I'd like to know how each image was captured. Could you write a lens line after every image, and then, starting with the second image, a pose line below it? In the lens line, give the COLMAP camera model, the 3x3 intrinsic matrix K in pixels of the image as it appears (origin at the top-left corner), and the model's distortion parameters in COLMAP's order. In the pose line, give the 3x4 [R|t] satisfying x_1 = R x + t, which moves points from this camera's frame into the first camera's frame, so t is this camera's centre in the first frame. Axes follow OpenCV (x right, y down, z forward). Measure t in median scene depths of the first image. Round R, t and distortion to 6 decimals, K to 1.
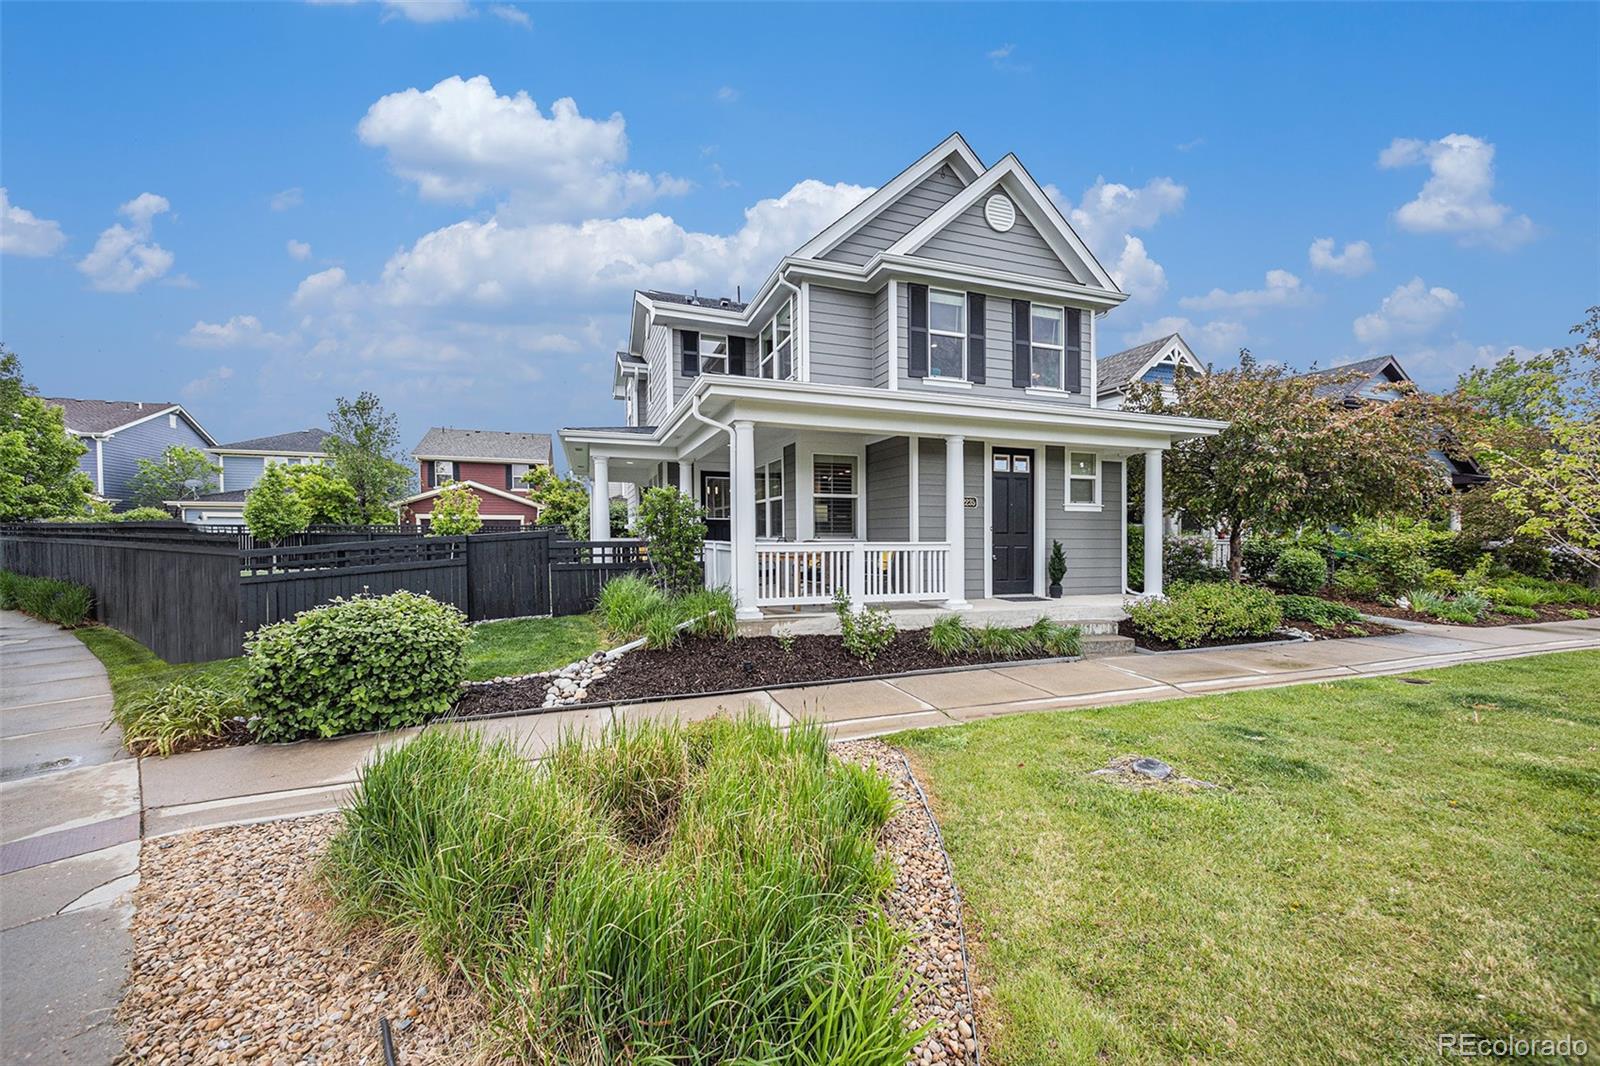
lens RADIAL K [[624.5, 0, 749.2], [0, 624.5, 528.5], [0, 0, 1]] dist [0.000788, 0.000959]
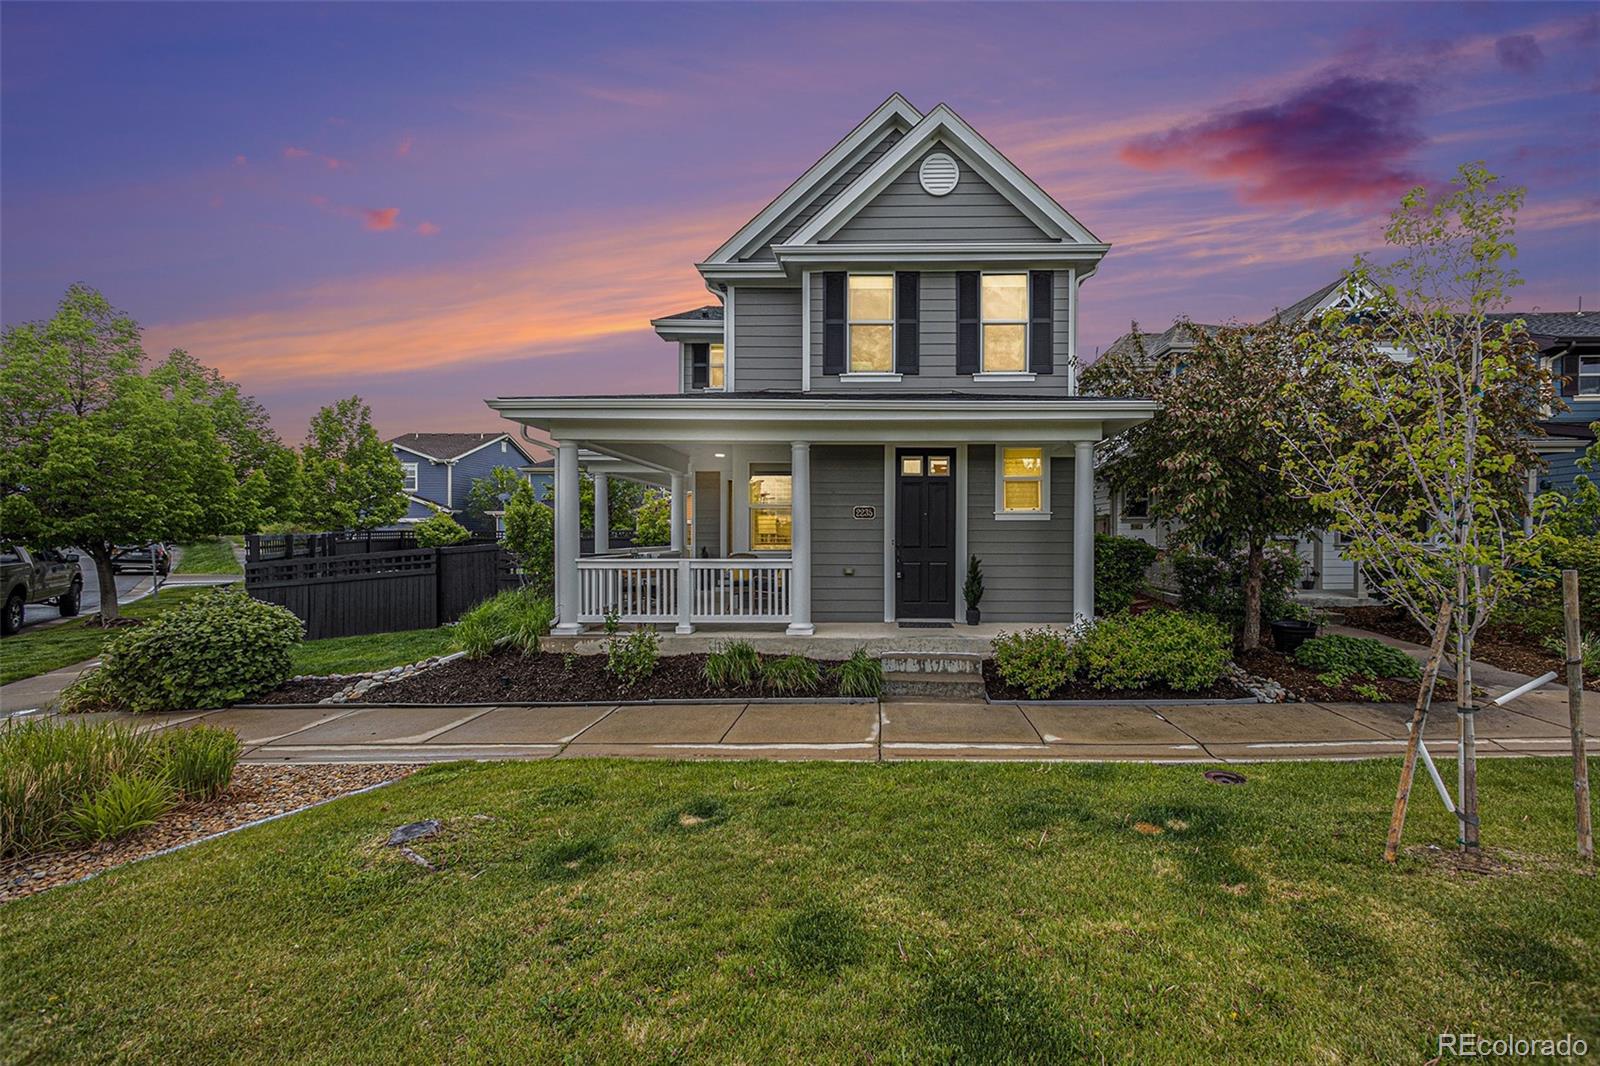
lens RADIAL K [[624.5, 0, 789.8], [0, 624.5, 528.0], [0, 0, 1]] dist [0.000788, 0.000959]
pose [[0.939490, -0.006826, -0.342509, 0.537246], [0.006551, 0.999977, -0.001960, -0.018147], [0.342514, -0.000402, 0.939513, 0.128552]]
